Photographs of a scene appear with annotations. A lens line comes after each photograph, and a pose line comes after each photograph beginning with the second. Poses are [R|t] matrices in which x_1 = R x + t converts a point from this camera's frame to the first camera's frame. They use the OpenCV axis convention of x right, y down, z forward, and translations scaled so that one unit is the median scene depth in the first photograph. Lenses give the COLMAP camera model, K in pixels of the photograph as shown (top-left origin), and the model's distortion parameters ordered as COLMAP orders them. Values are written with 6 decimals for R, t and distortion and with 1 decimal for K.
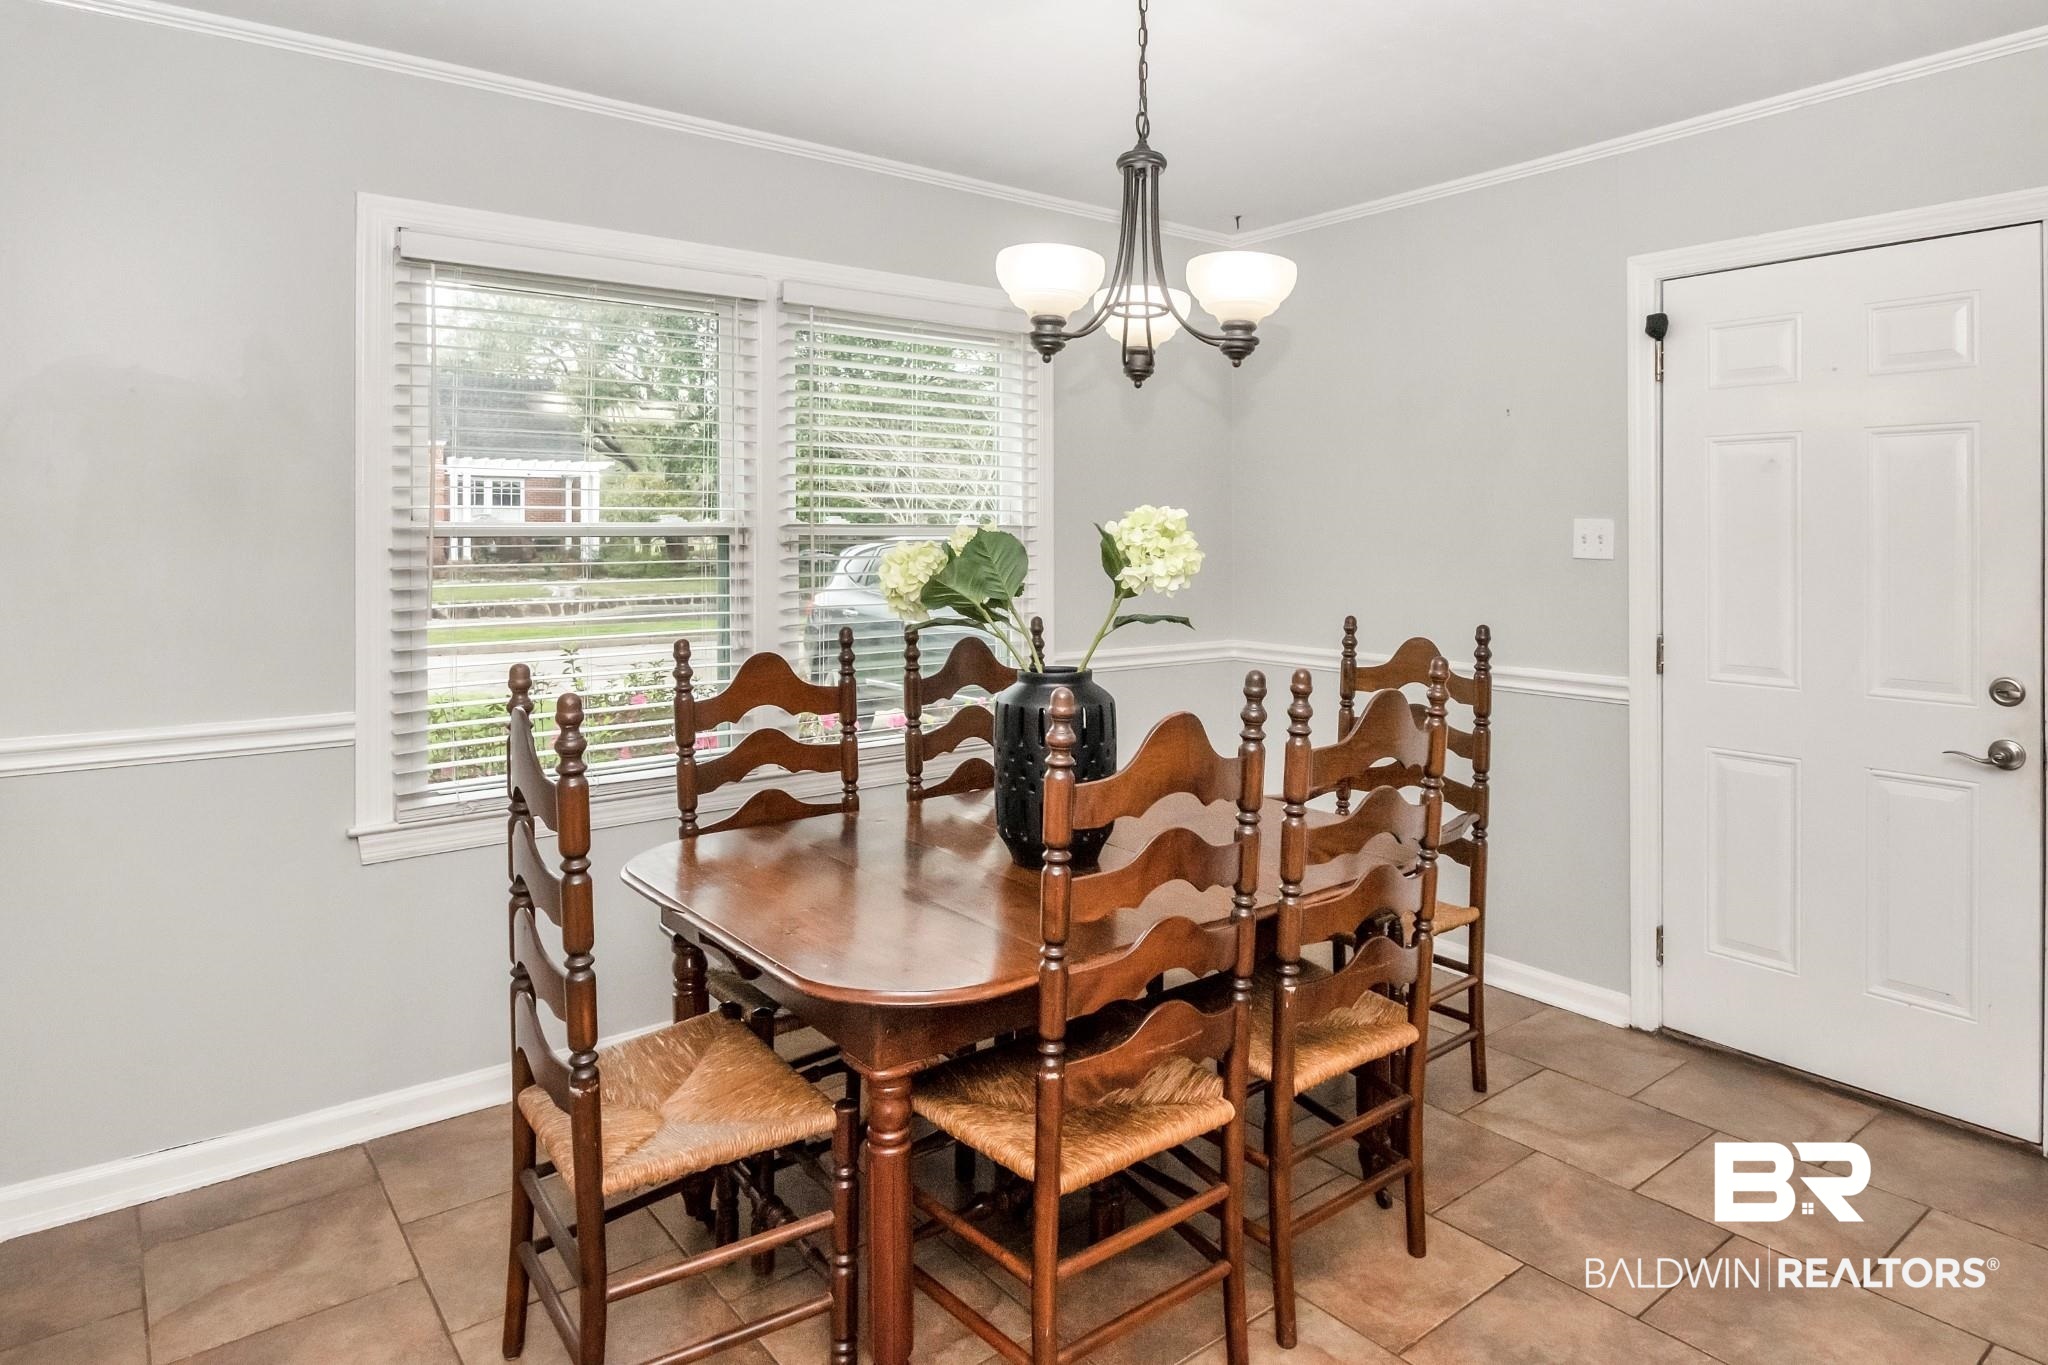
lens RADIAL K [[1207.8, 0, 1024.0], [0, 1207.8, 682.5], [0, 0, 1]] dist [0.002978, 0.000344]
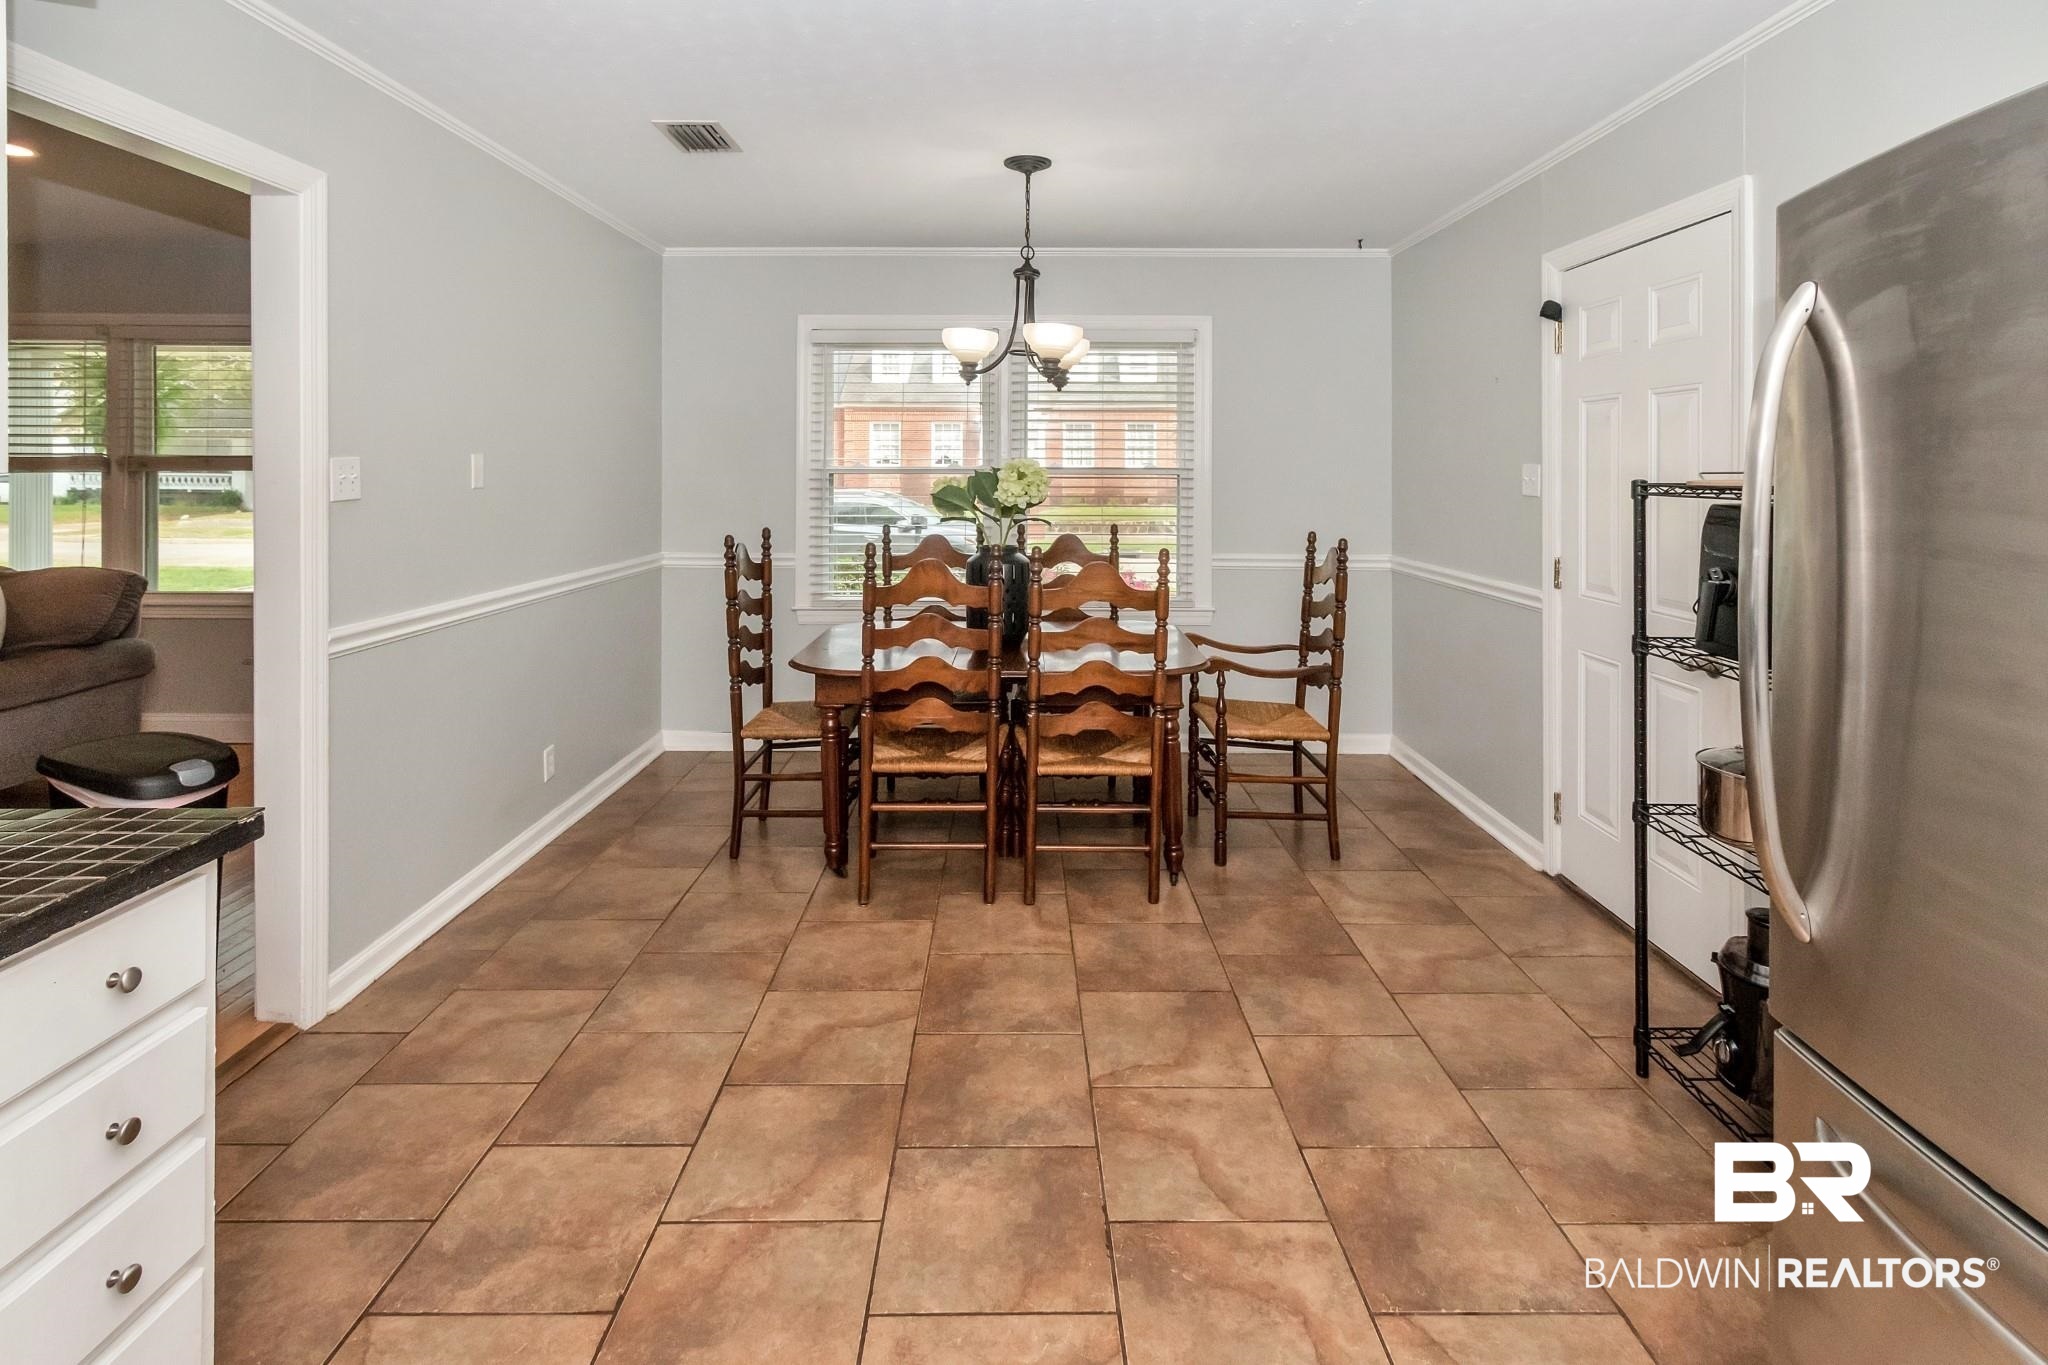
lens RADIAL K [[992.2, 0, 1029.3], [0, 992.2, 632.0], [0, 0, 1]] dist [0.000239, 0.000302]
pose [[0.794130, 0.103213, -0.598919, 0.754834], [-0.079699, 0.994649, 0.065734, 0.014426], [0.602499, -0.004468, 0.798107, -0.159887]]
